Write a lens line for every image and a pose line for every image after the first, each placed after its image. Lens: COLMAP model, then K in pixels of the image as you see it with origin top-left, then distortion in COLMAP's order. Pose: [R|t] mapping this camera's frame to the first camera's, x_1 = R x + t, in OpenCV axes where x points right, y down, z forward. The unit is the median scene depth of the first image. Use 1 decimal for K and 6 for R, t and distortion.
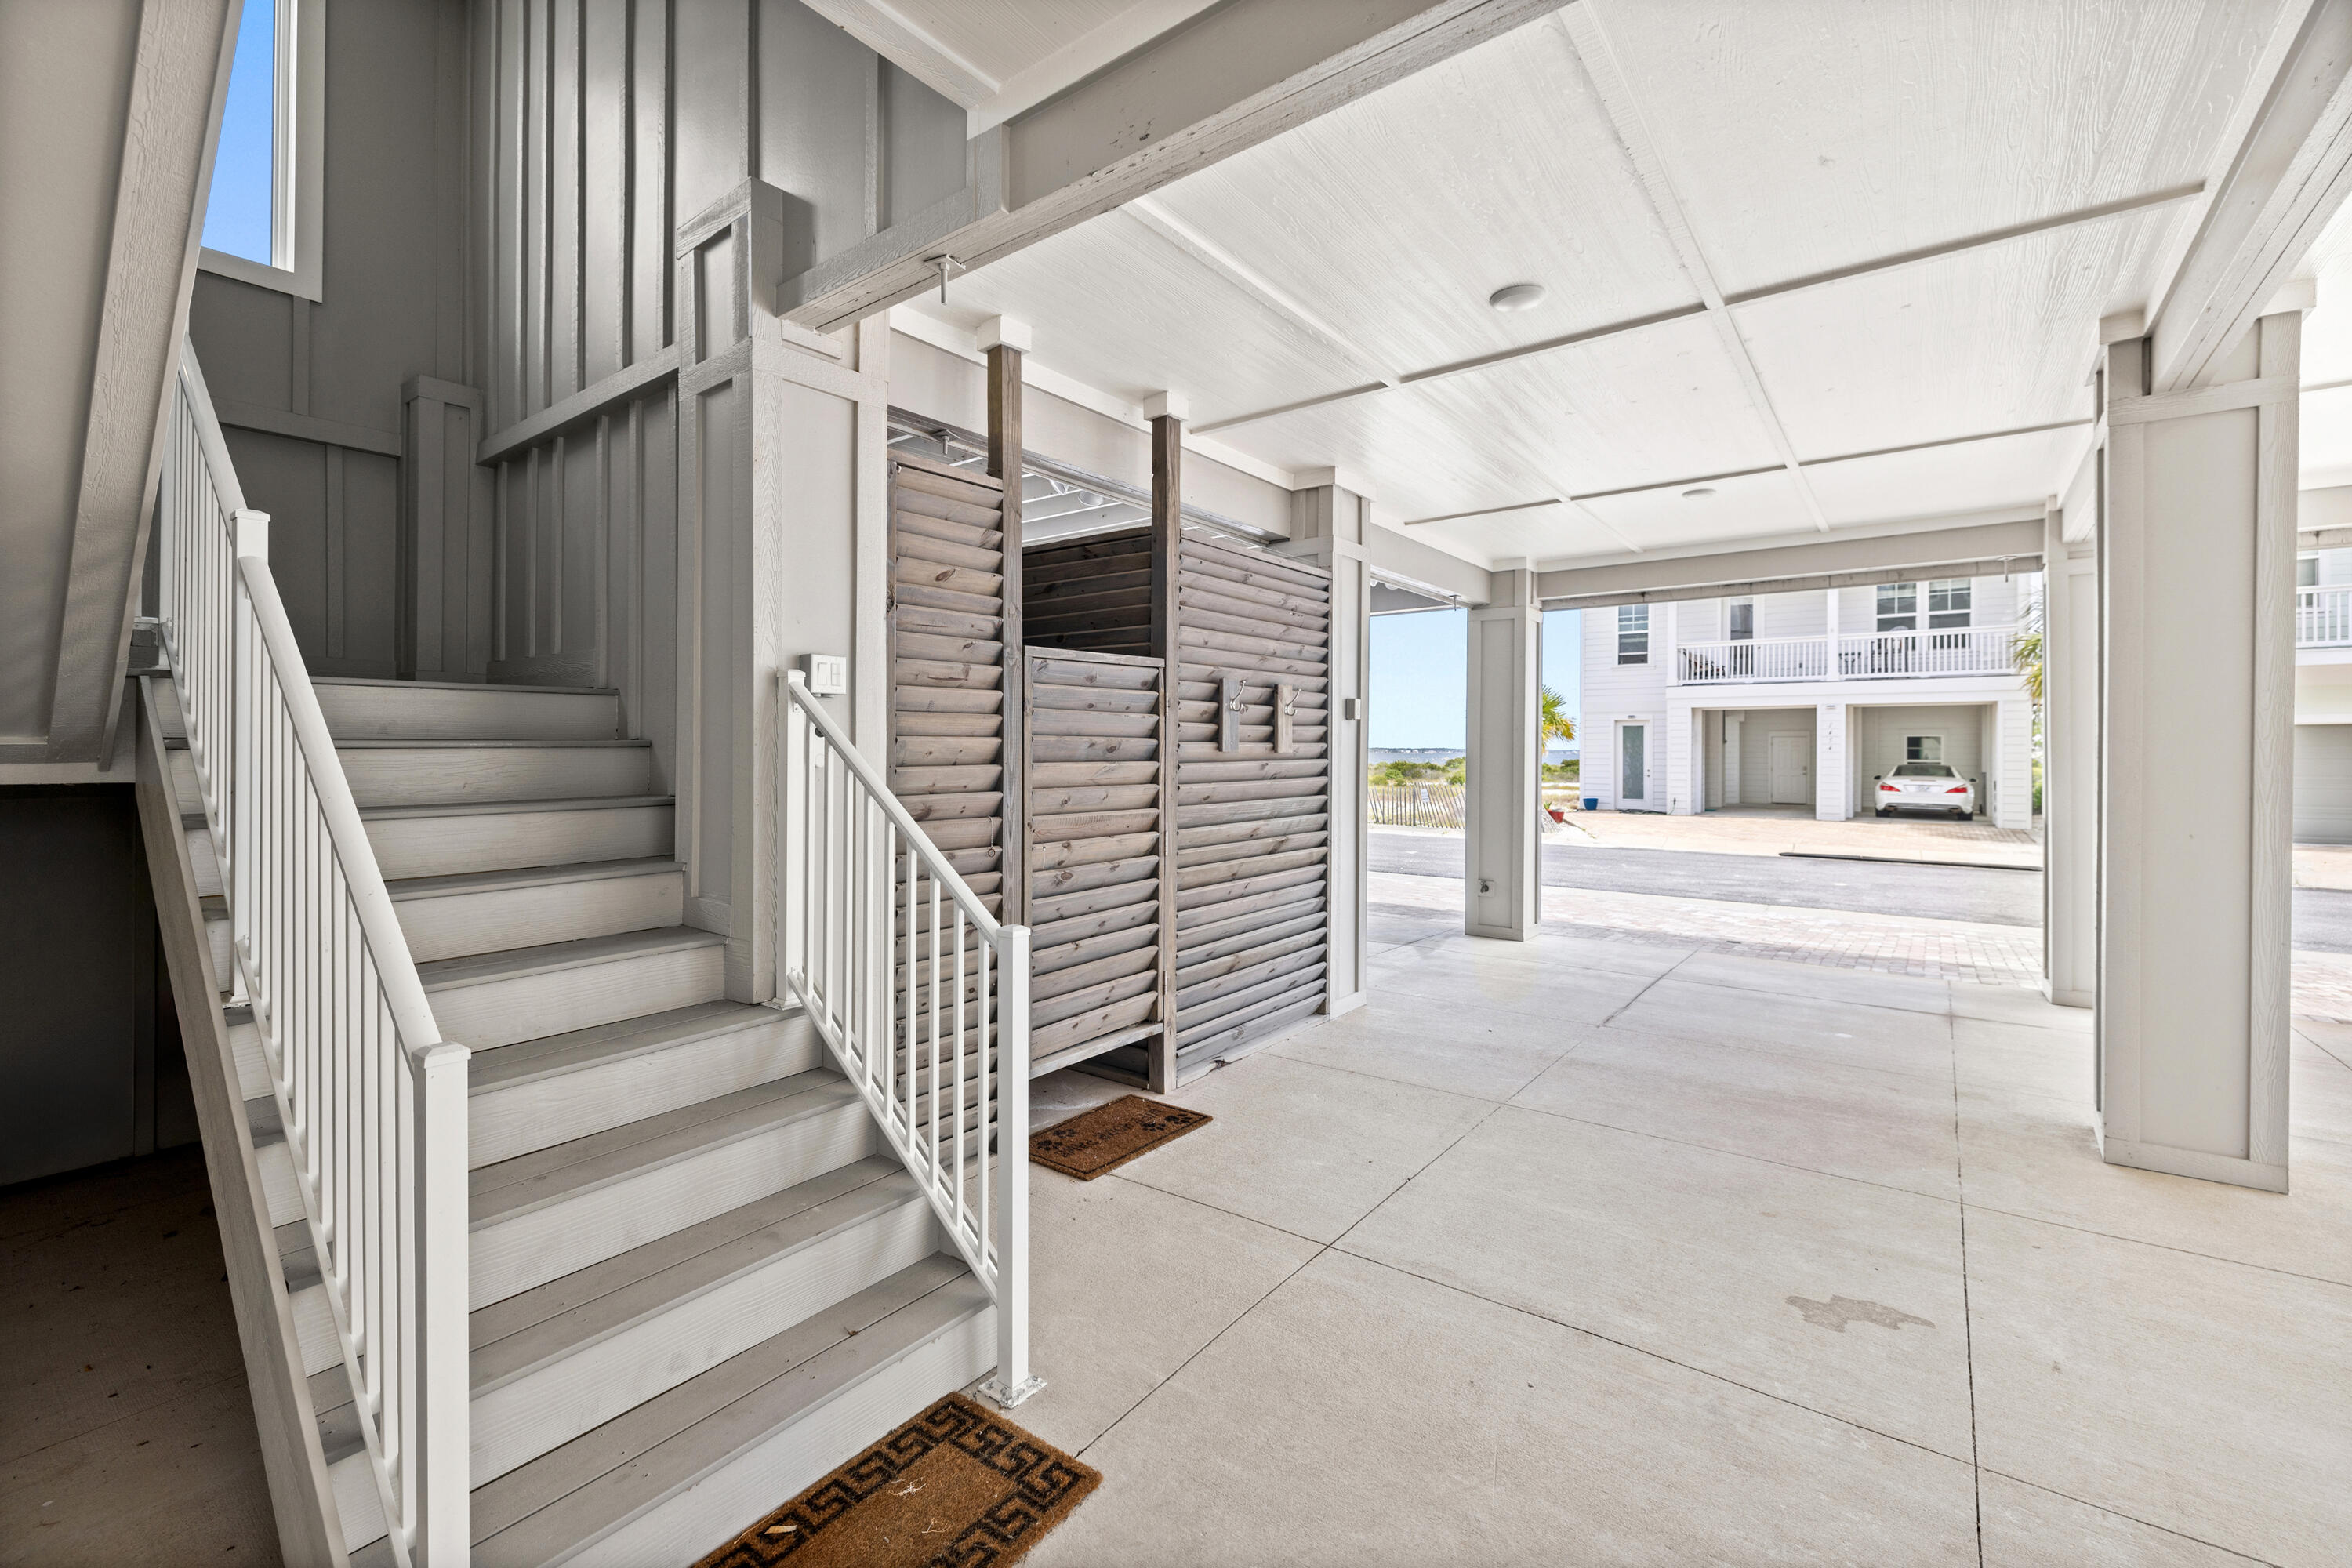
lens RADIAL K [[1002.9, 0, 1171.1], [0, 1002.9, 753.1], [0, 0, 1]] dist [-0.000198, 0.000084]
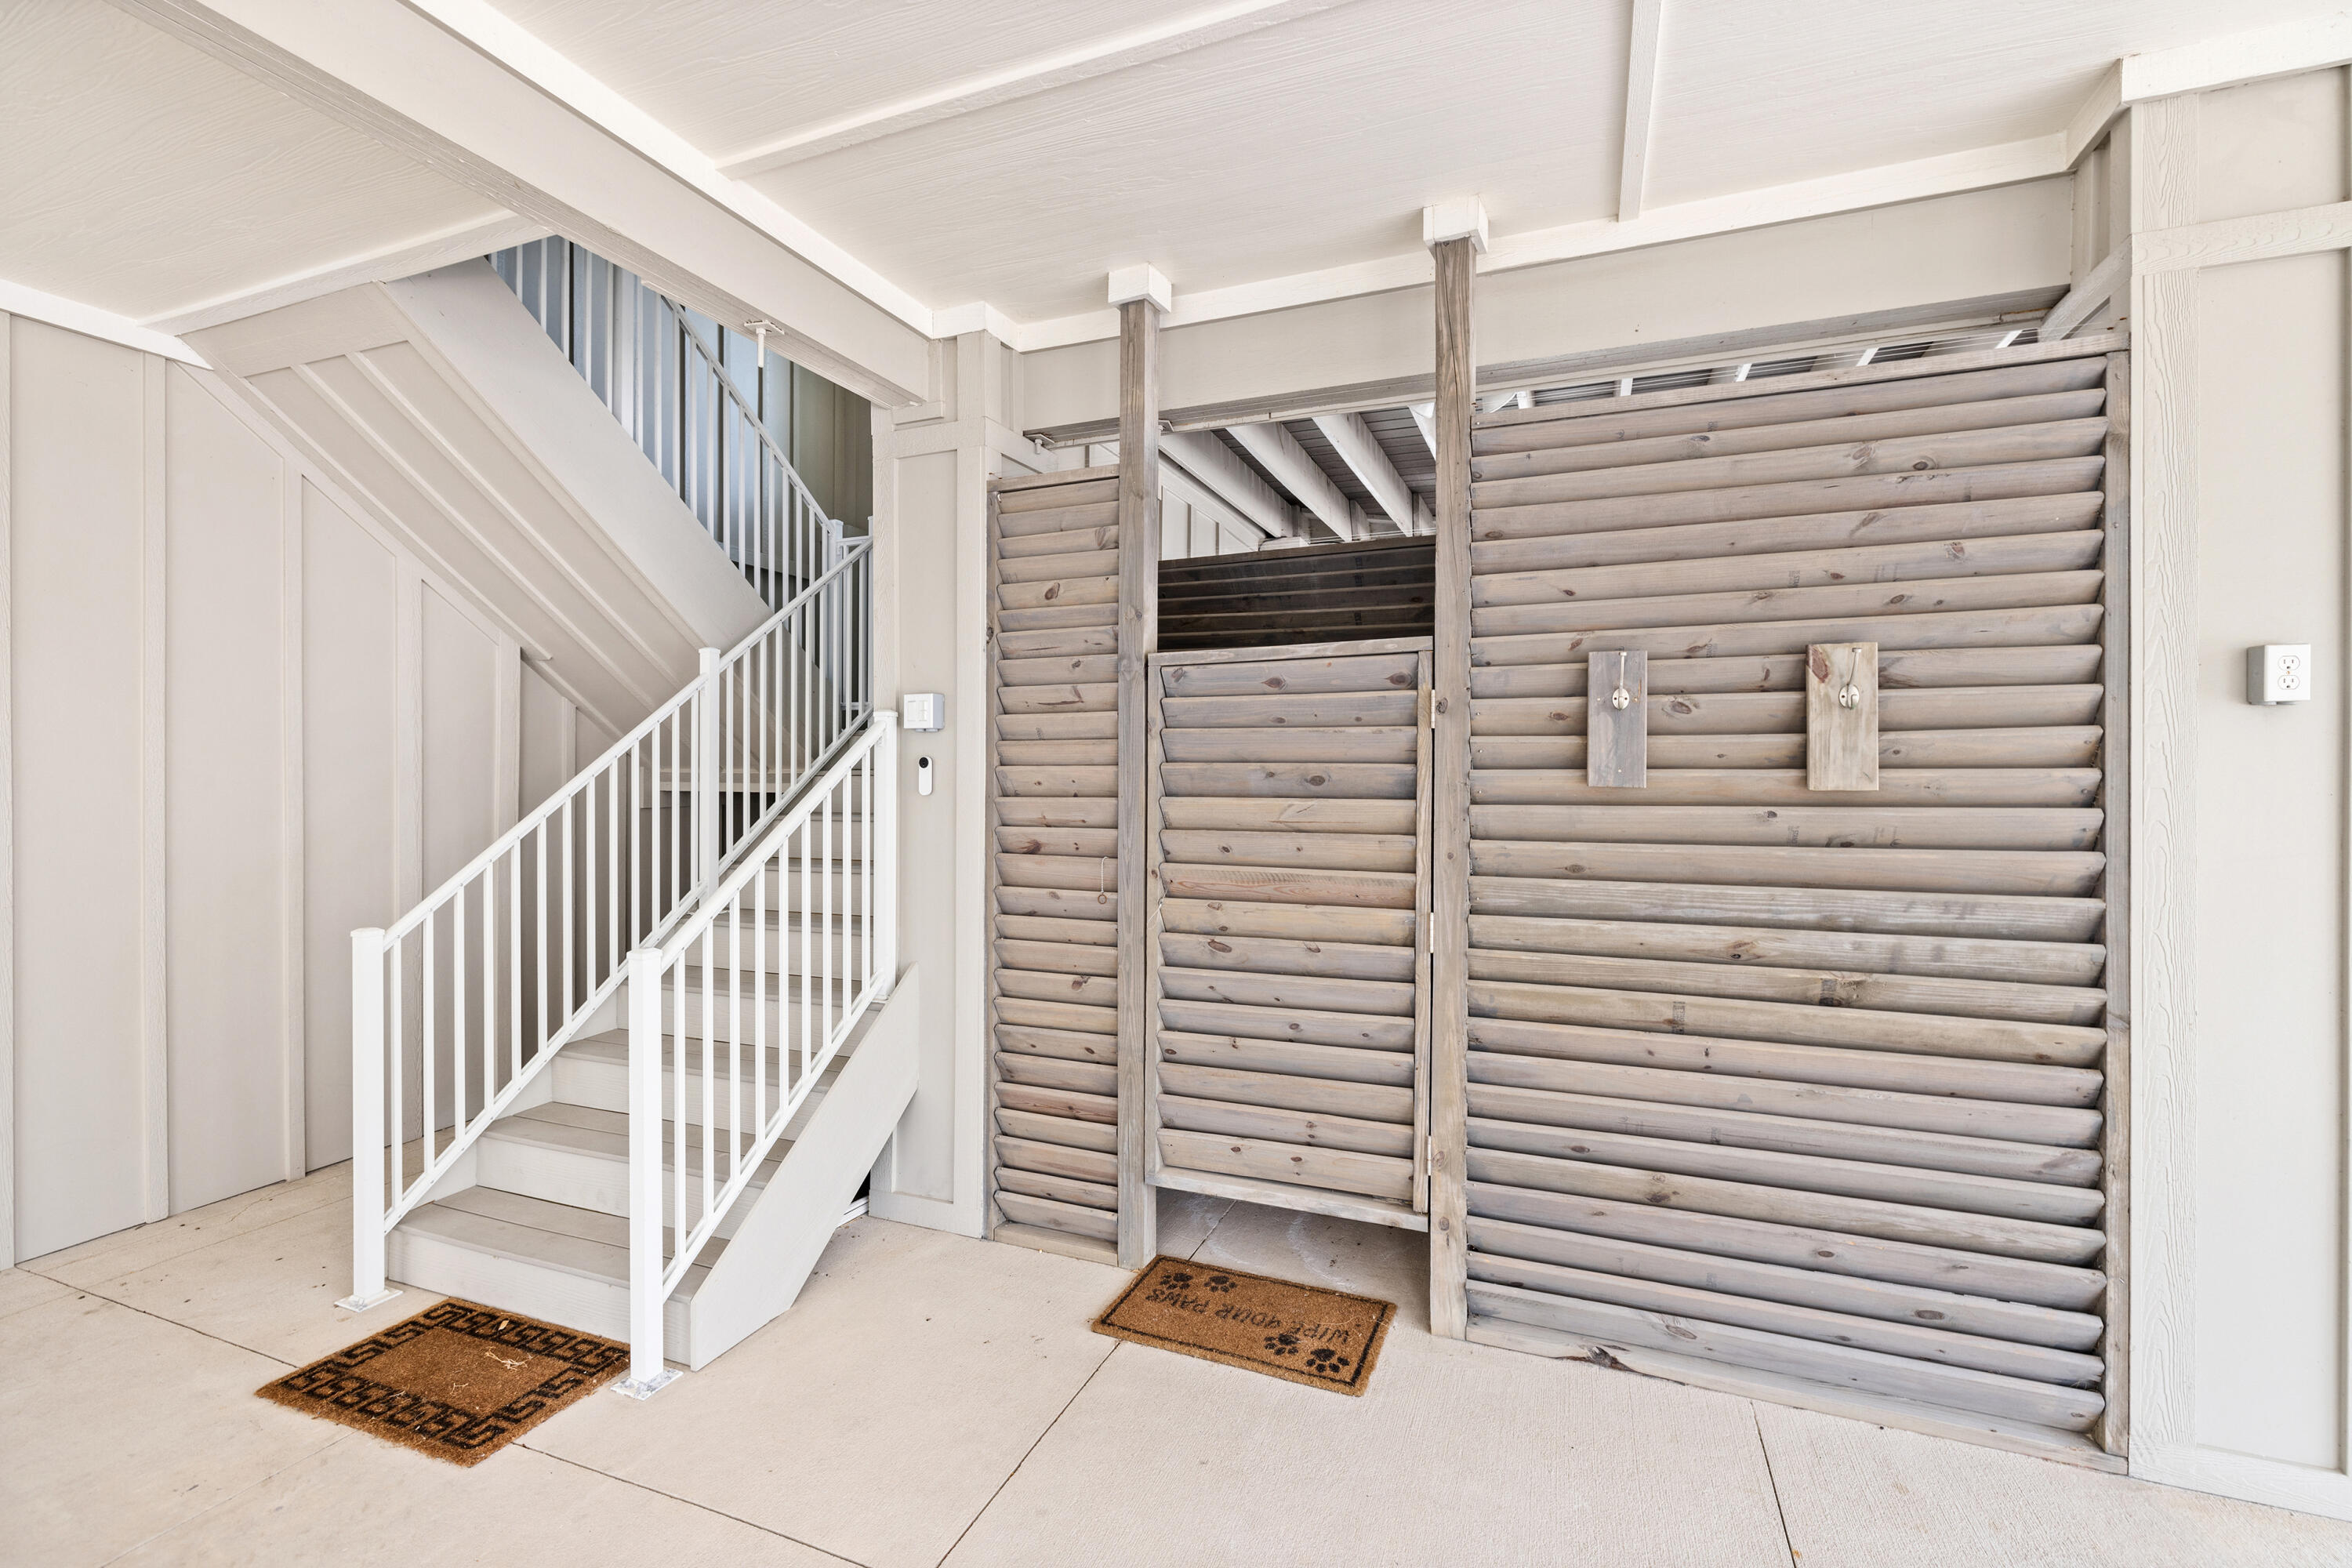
lens RADIAL K [[1000.5, 0, 1183.3], [0, 1000.5, 773.9], [0, 0, 1]] dist [0.000186, -0.000134]
pose [[0.270616, 0.002686, -0.962684, 0.500546], [-0.005325, 0.999985, 0.001293, -0.007618], [0.962673, 0.004776, 0.270626, 0.621099]]
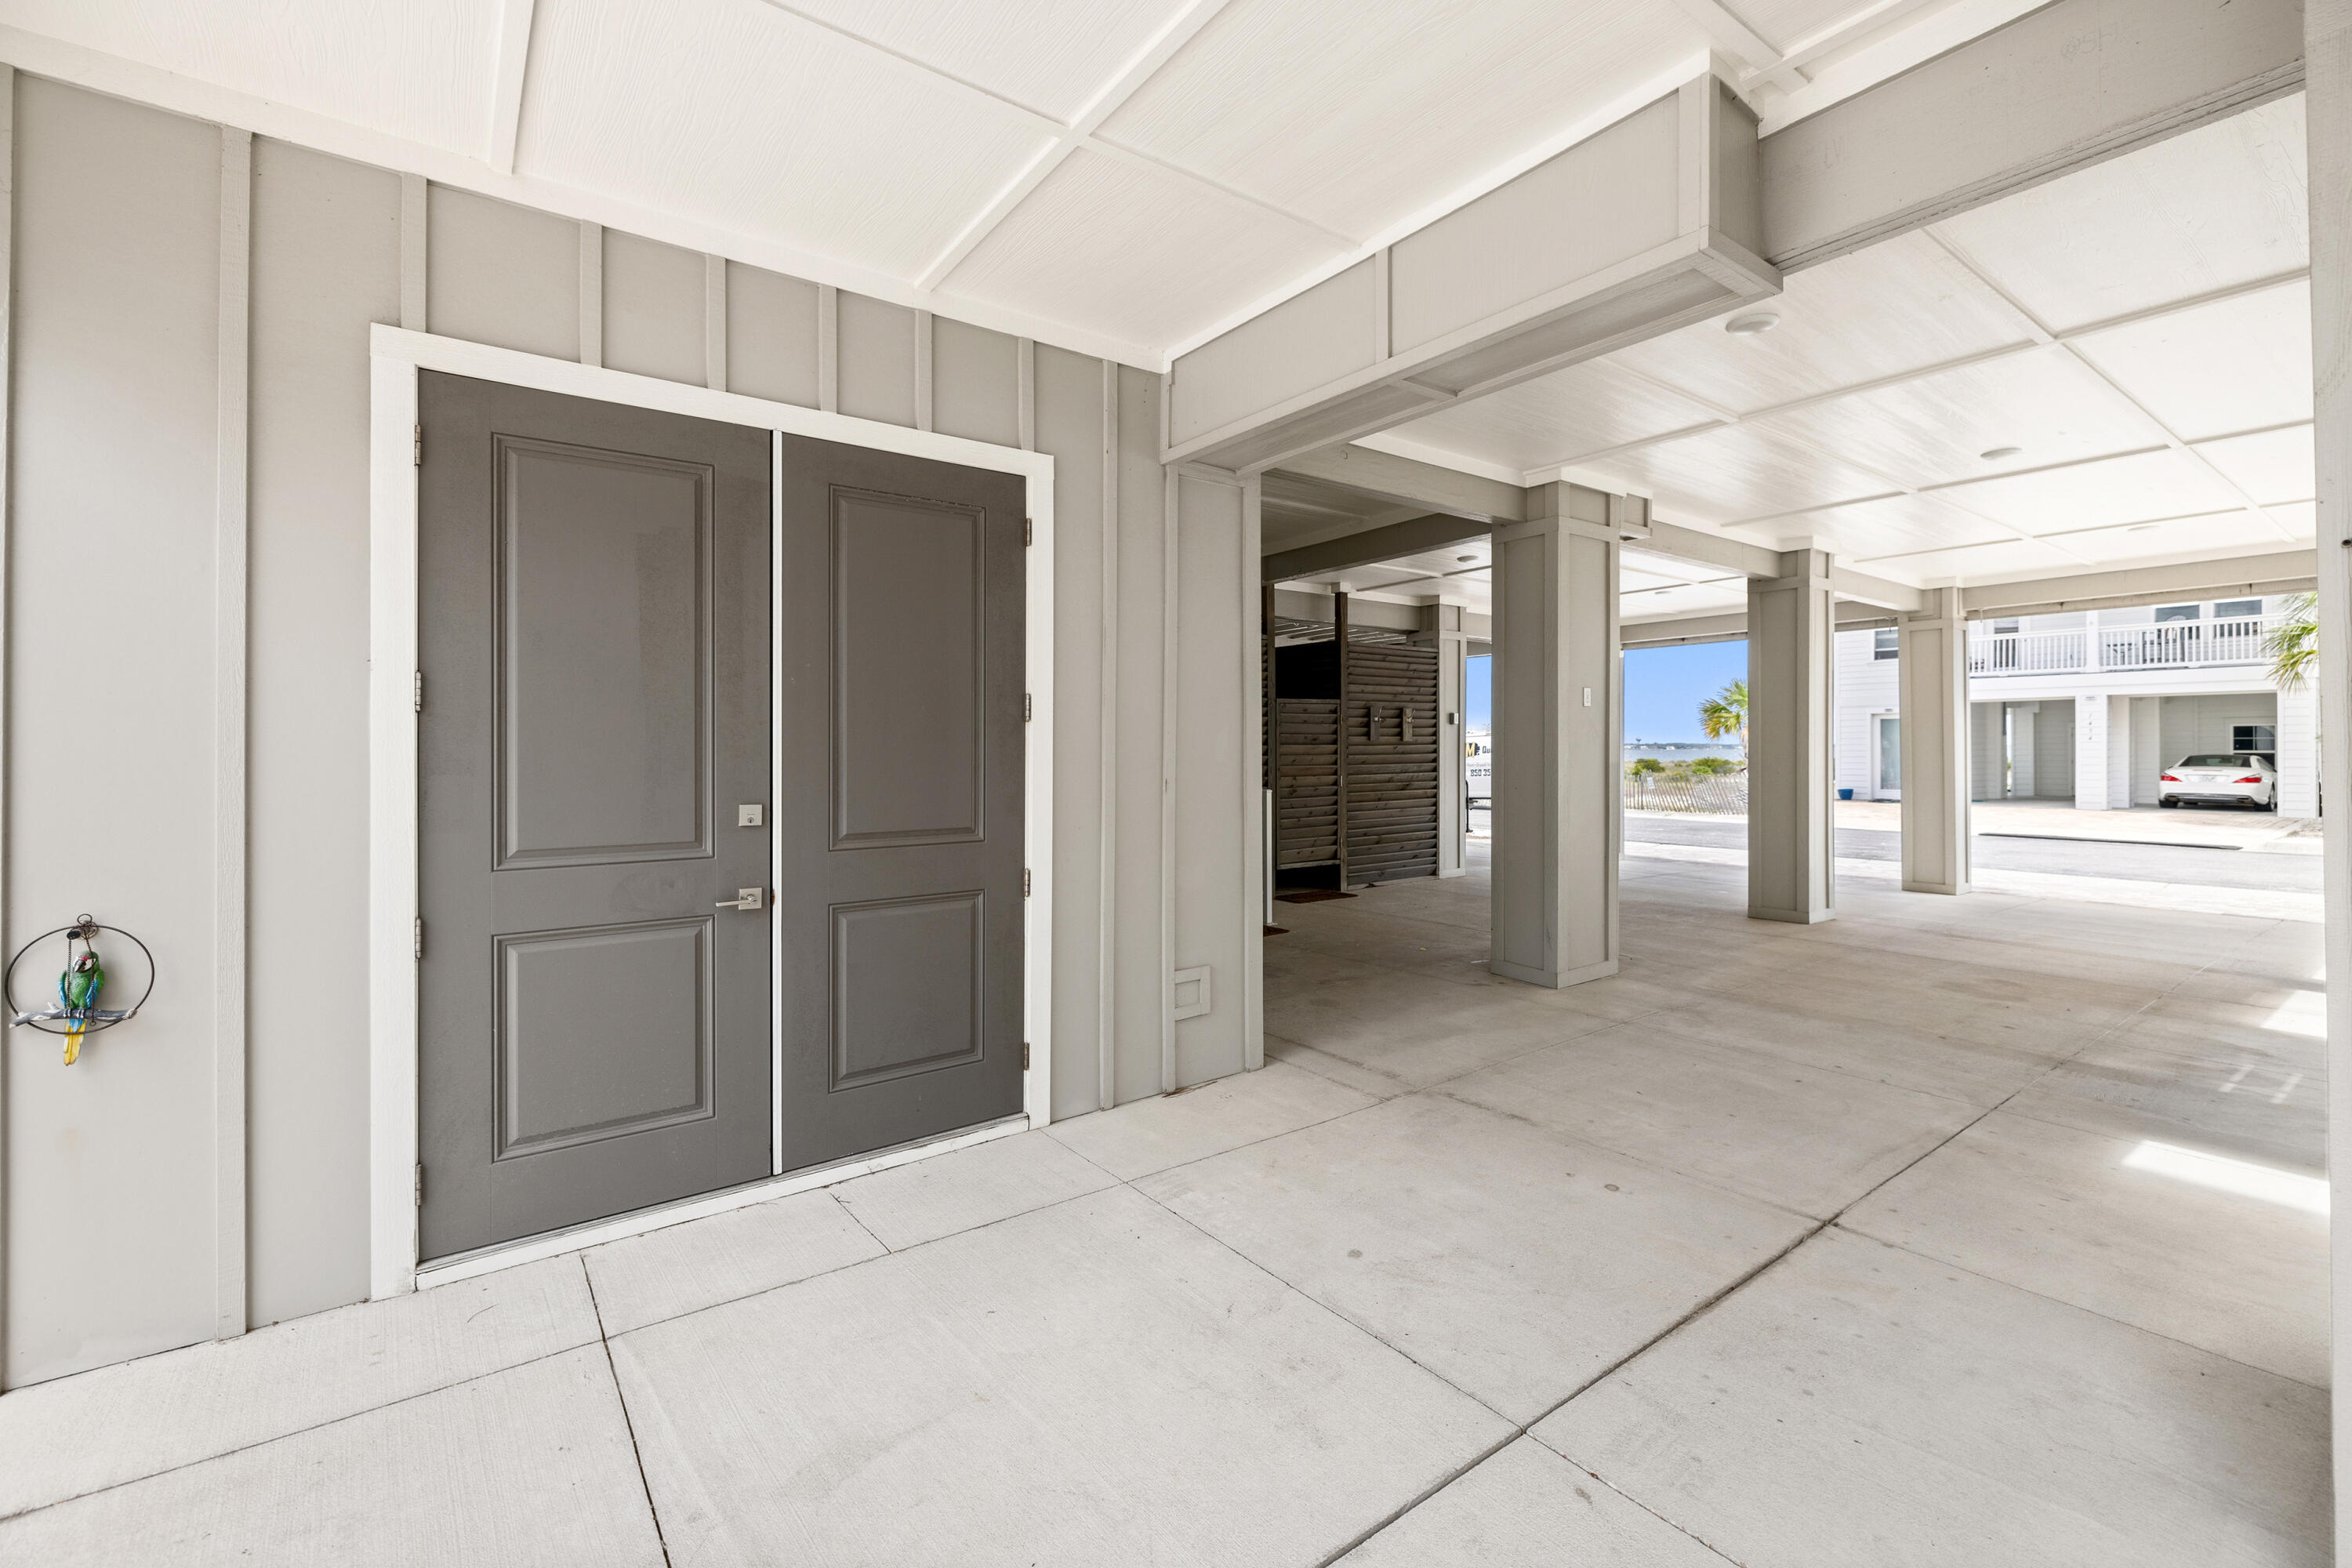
lens RADIAL K [[1002.9, 0, 1171.1], [0, 1002.9, 753.1], [0, 0, 1]] dist [-0.000198, 0.000084]
pose [[0.958114, -0.004379, -0.286355, 0.252312], [0.004793, 0.999988, 0.000745, 0.021653], [0.286348, -0.002086, 0.958123, -1.173860]]
